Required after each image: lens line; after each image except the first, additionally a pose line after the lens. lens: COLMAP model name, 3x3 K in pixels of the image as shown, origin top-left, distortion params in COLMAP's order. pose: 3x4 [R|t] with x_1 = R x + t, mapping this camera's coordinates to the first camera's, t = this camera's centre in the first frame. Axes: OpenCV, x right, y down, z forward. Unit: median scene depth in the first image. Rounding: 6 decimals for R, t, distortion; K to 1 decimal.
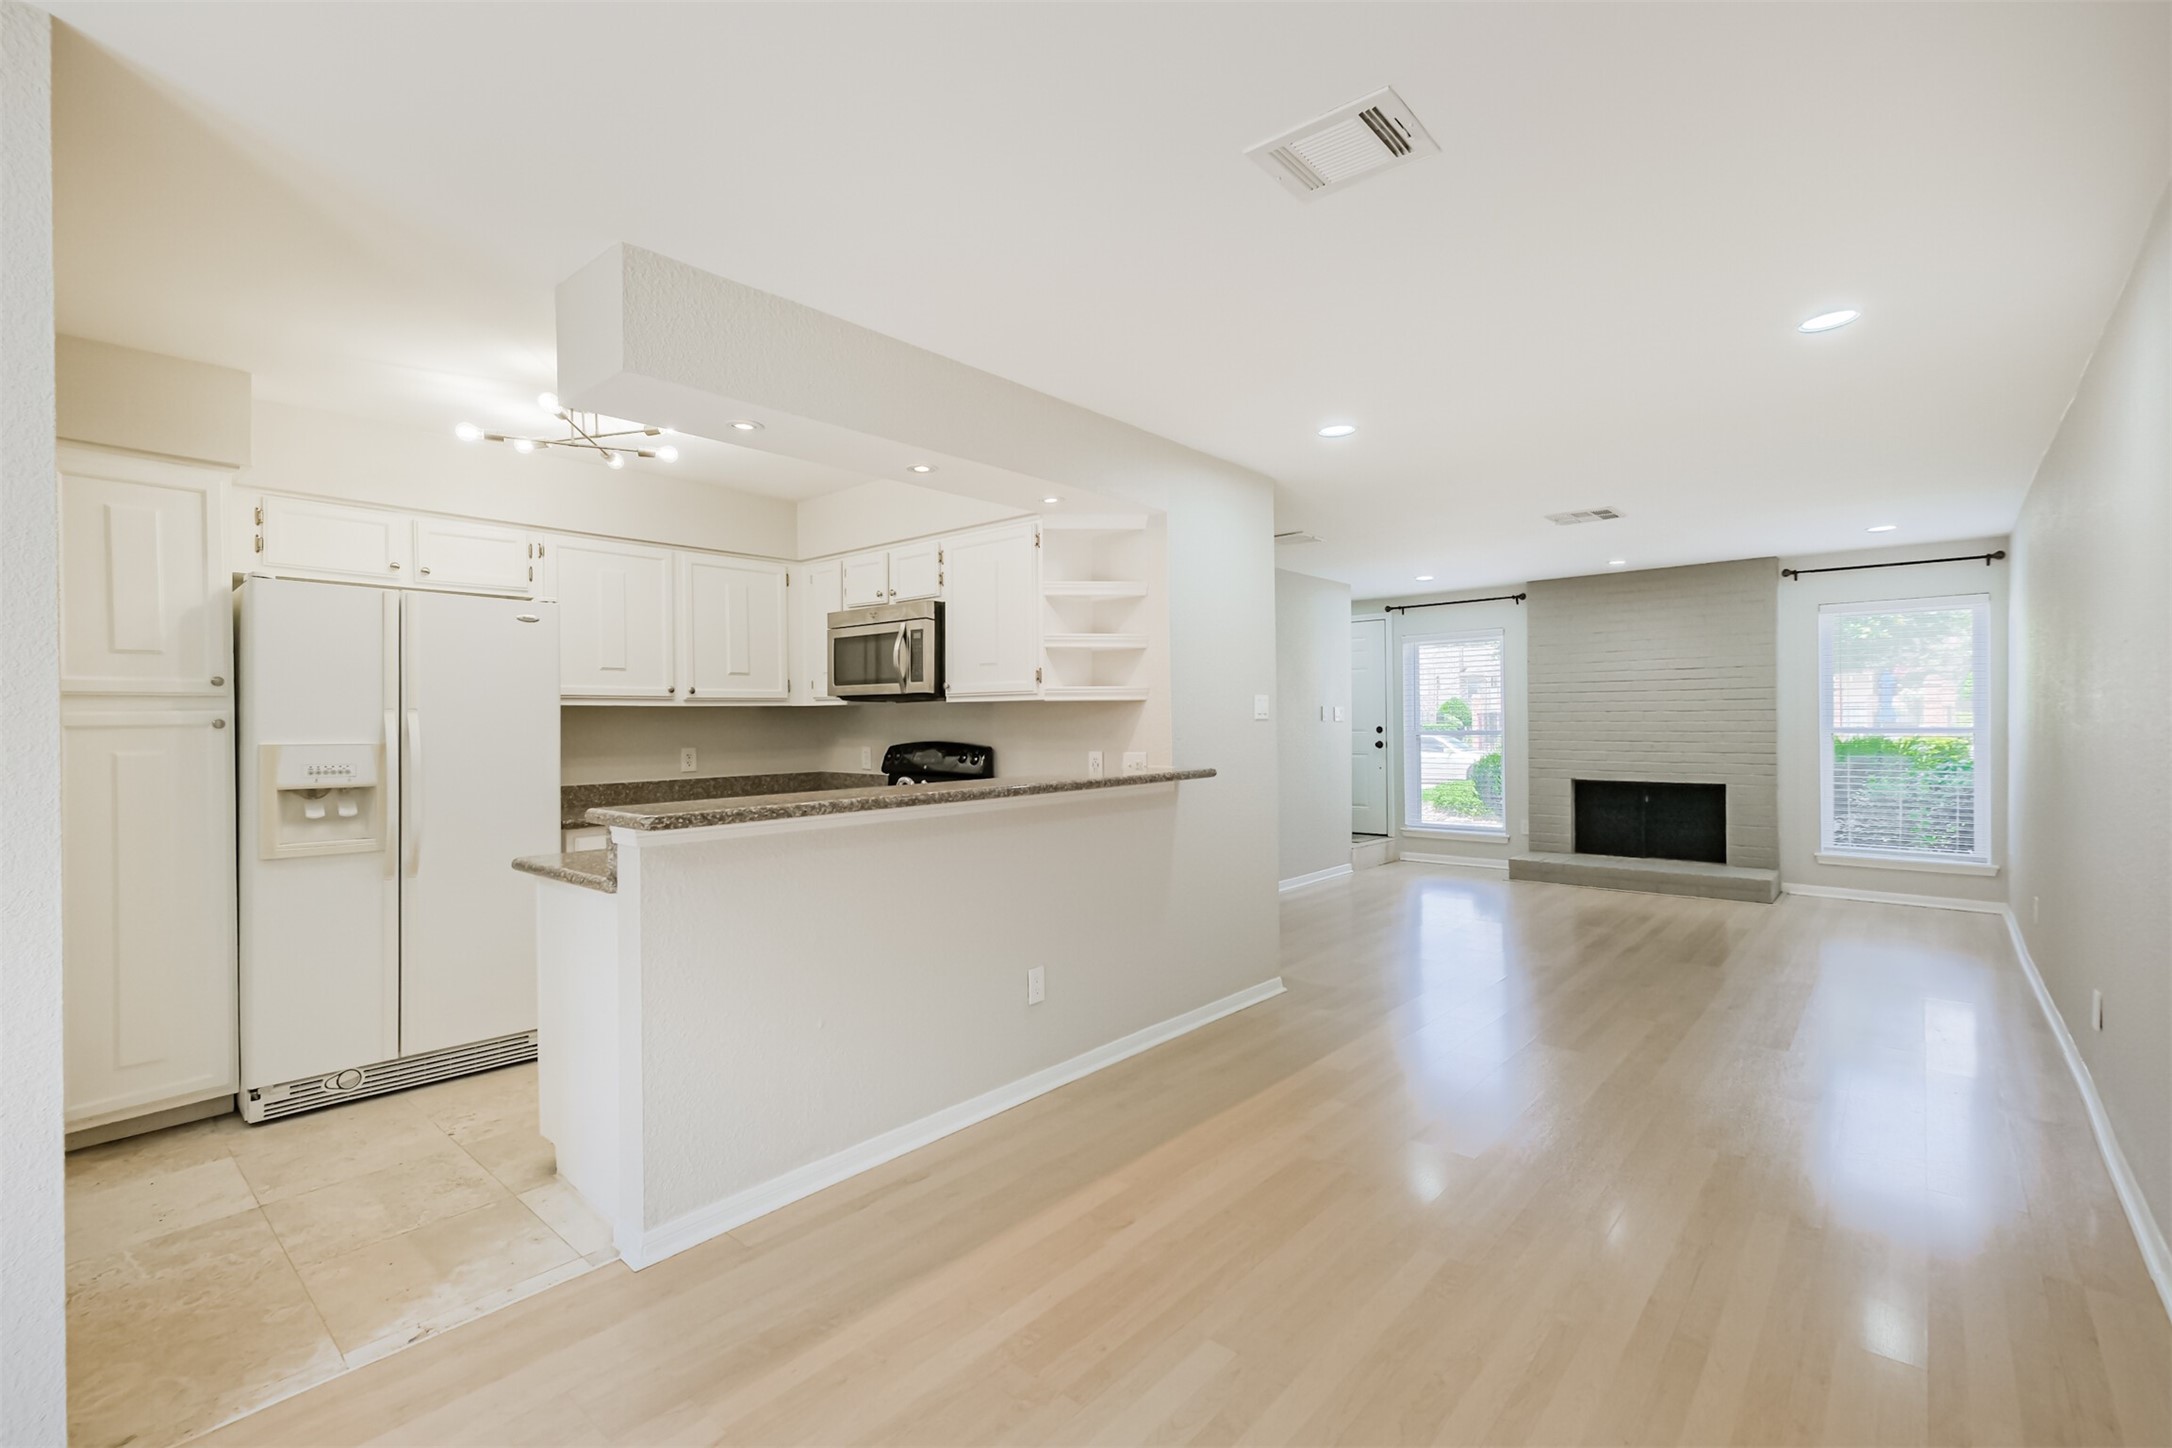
lens RADIAL K [[965.2, 0, 1084.6], [0, 965.2, 728.3], [0, 0, 1]] dist [0.004137, 0.000334]
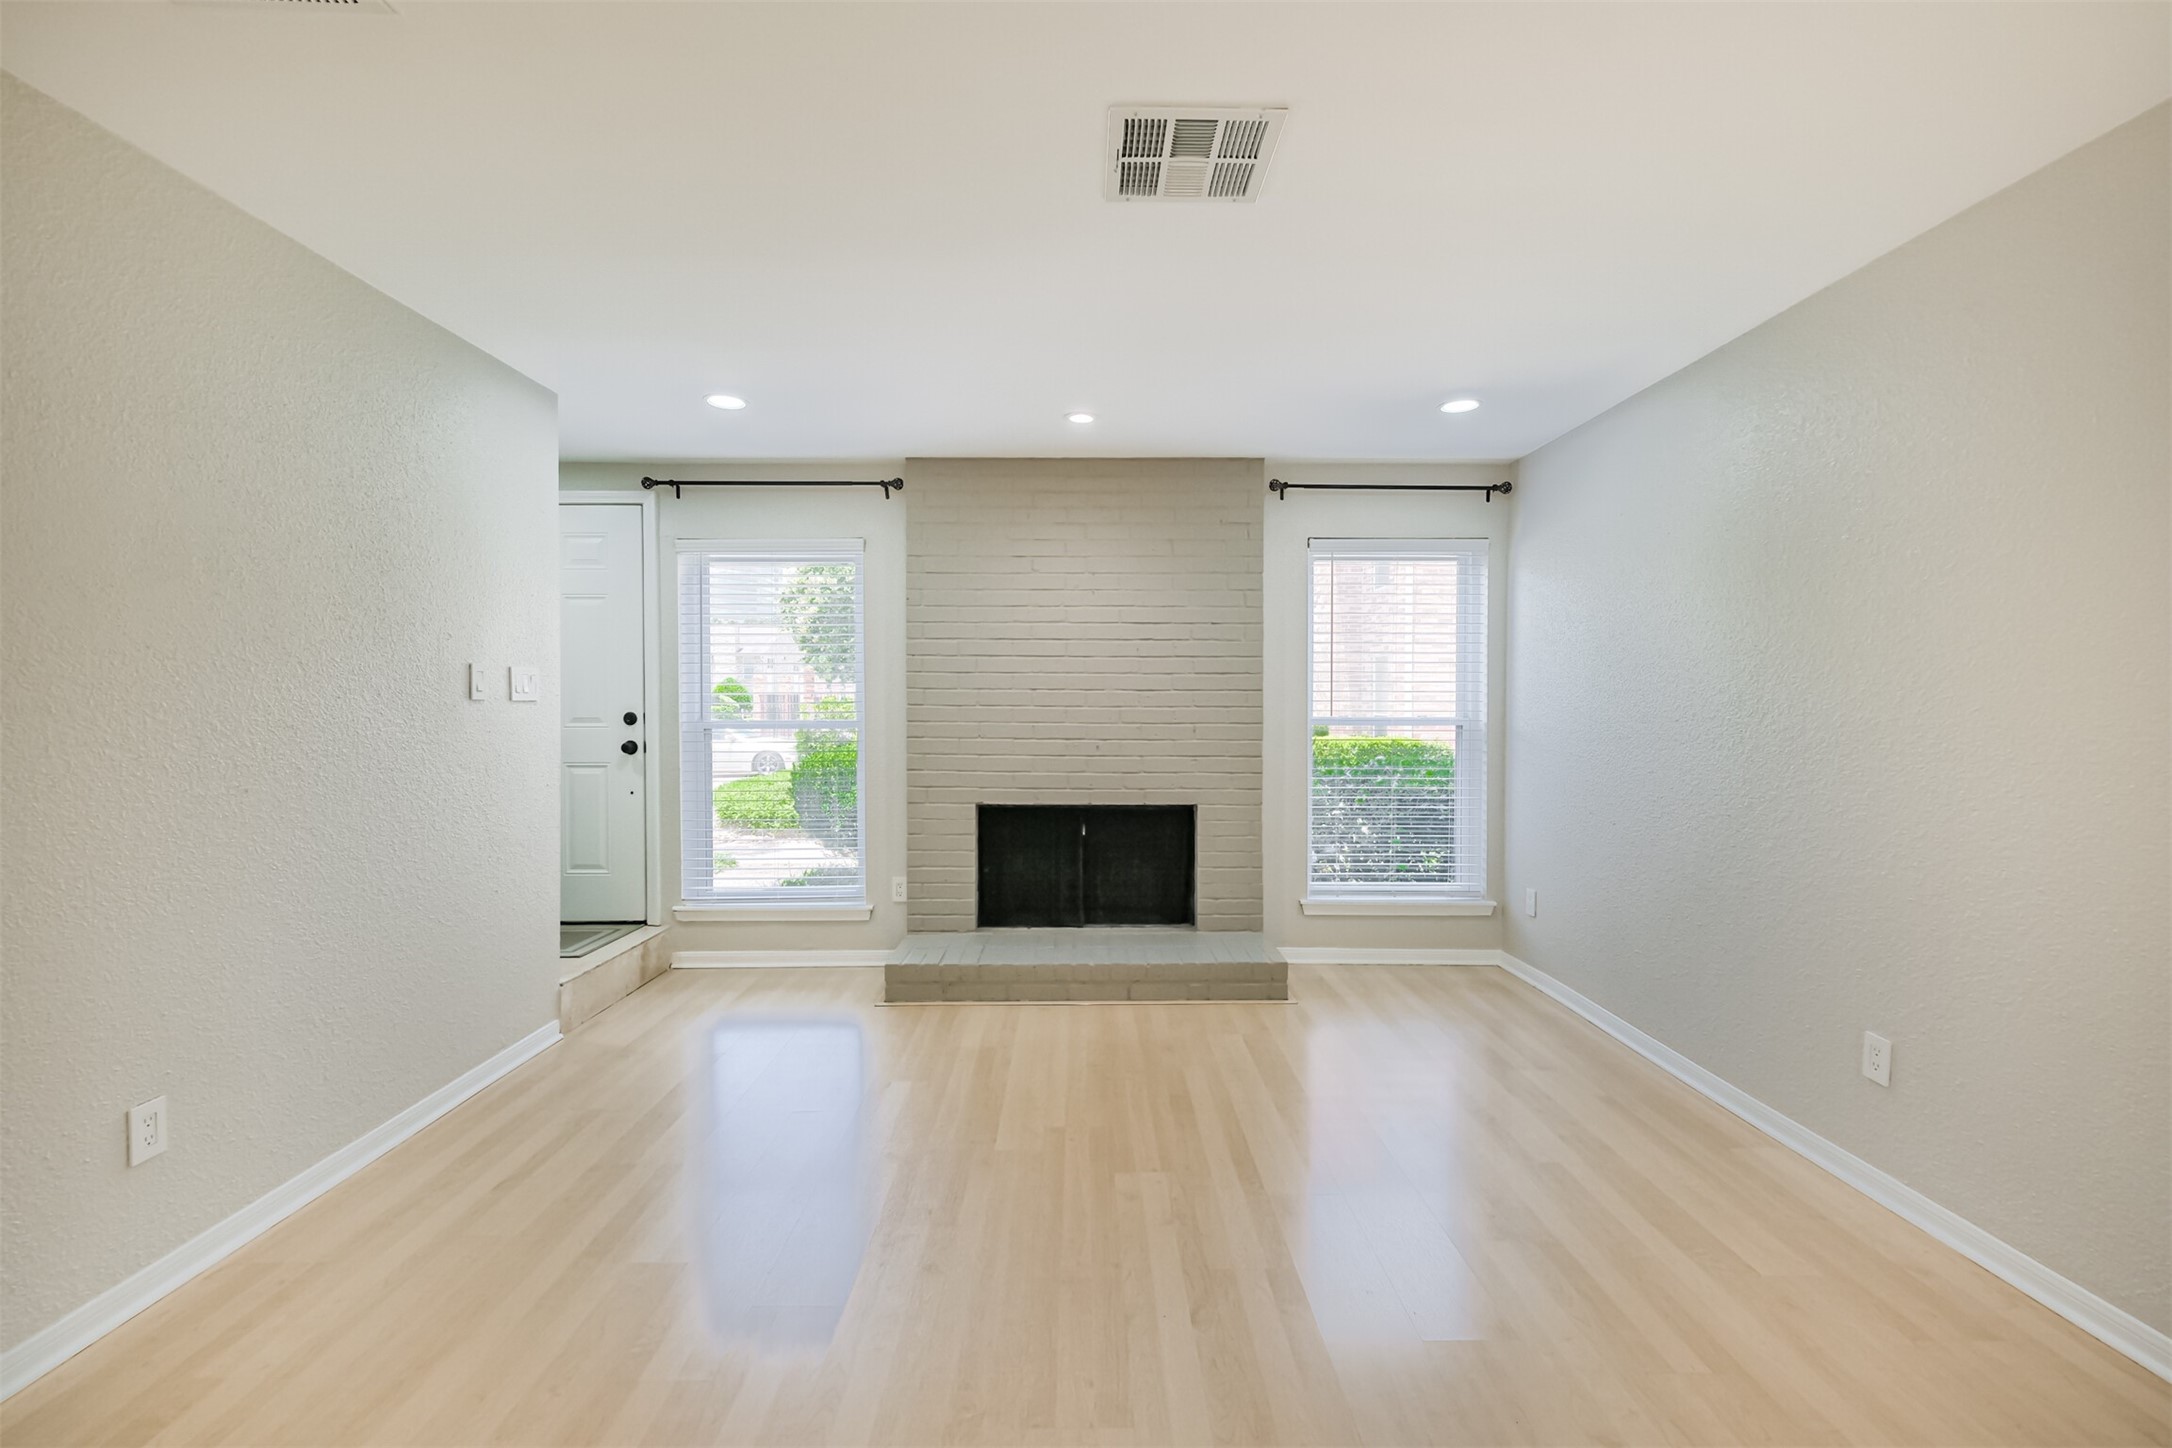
lens RADIAL K [[965.2, 0, 1101.9], [0, 965.2, 720.9], [0, 0, 1]] dist [0.004137, 0.000334]
pose [[0.742550, -0.004138, 0.669778, 0.168481], [-0.004286, 0.999931, 0.010930, -0.004463], [-0.669777, -0.010986, 0.742481, 0.514507]]
